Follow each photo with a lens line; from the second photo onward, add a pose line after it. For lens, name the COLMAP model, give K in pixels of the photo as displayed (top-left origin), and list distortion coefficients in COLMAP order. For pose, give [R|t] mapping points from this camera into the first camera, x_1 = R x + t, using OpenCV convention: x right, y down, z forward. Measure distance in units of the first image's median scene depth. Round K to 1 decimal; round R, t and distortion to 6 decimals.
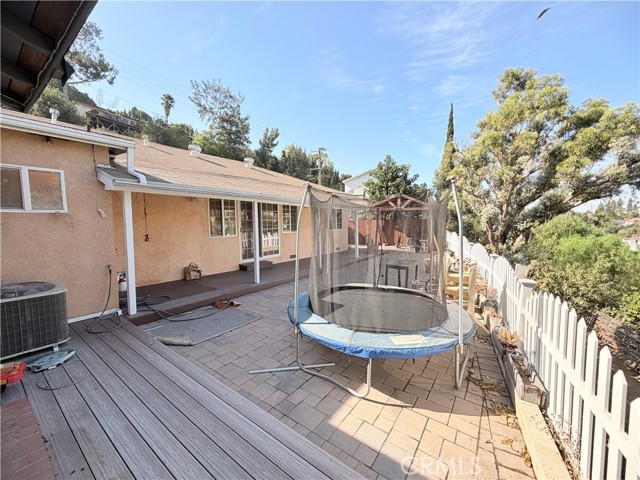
lens RADIAL K [[255.6, 0, 320.5], [0, 255.6, 239.1], [0, 0, 1]] dist [0.001165, 0.000268]
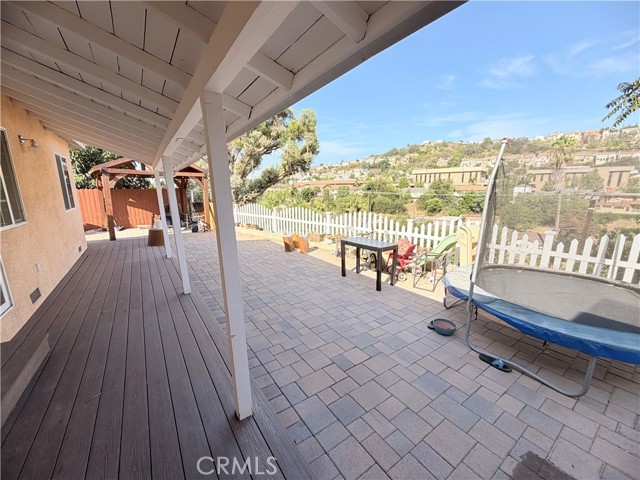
lens RADIAL K [[255.6, 0, 318.8], [0, 255.6, 243.5], [0, 0, 1]] dist [0.001165, 0.000268]
pose [[0.340620, -0.188255, 0.921161, -0.348340], [0.070397, 0.982106, 0.174680, -0.040354], [-0.937562, 0.005348, 0.347777, 0.655512]]
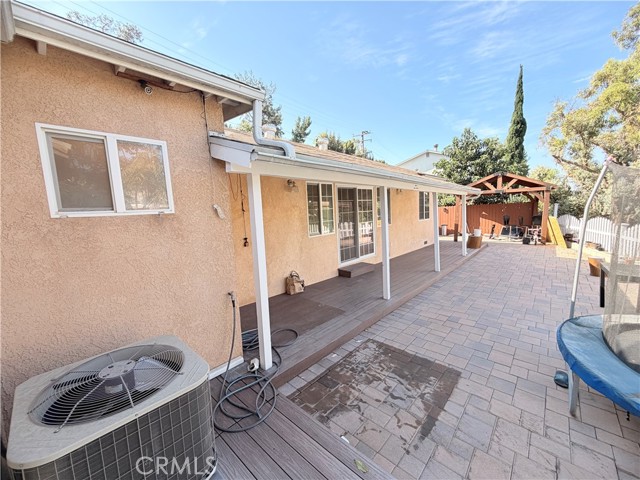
lens RADIAL K [[255.6, 0, 320.3], [0, 255.6, 238.9], [0, 0, 1]] dist [0.001165, 0.000268]
pose [[0.992511, -0.027088, -0.119113, -0.273561], [0.031725, 0.998804, 0.037213, -0.025368], [0.117963, -0.040713, 0.992183, 0.208138]]
